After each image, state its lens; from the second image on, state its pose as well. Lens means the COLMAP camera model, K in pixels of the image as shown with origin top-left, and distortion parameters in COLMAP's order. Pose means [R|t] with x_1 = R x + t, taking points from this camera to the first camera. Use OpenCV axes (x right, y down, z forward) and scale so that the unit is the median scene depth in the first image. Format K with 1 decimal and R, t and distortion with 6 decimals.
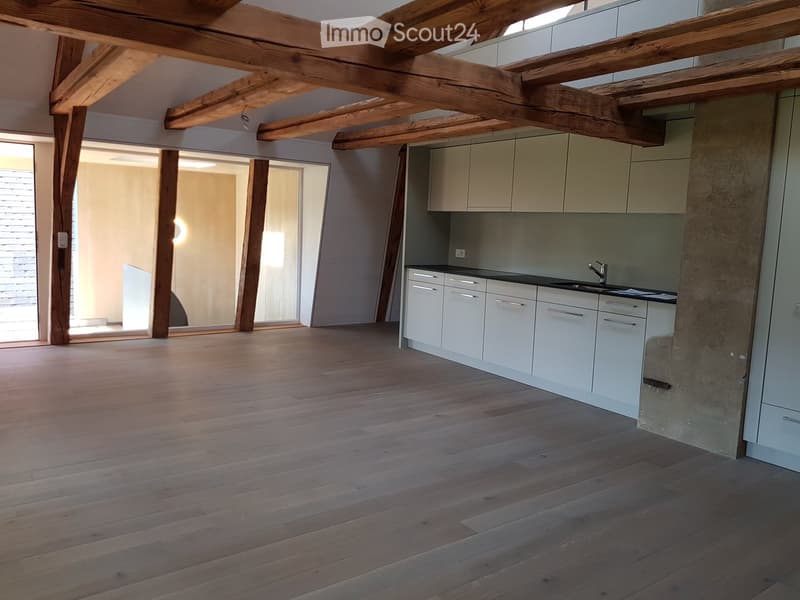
lens RADIAL K [[632.6, 0, 400.7], [0, 632.6, 298.3], [0, 0, 1]] dist [0.010075, -0.000422]
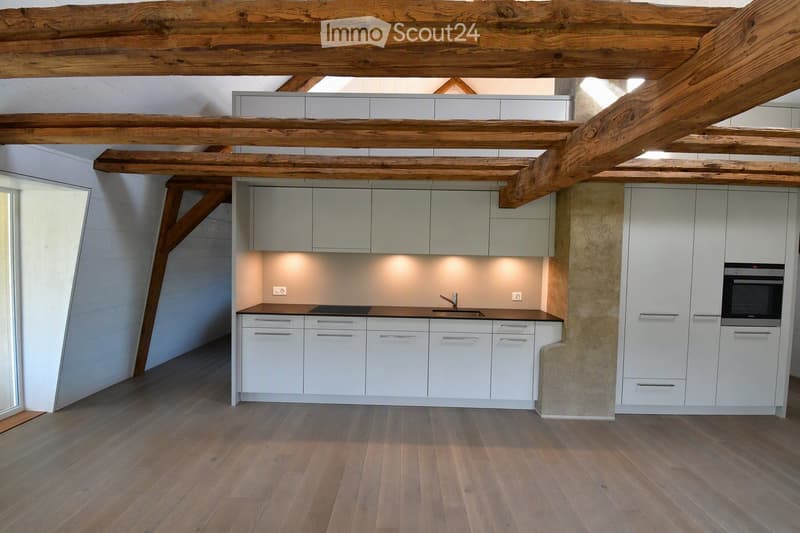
lens RADIAL K [[368.4, 0, 399.0], [0, 368.4, 268.4], [0, 0, 1]] dist [-0.004846, -0.000946]
pose [[0.590018, -0.061970, 0.805009, -0.346529], [0.097429, 0.995229, 0.005205, -0.119336], [-0.801490, 0.075361, 0.593240, 0.639603]]
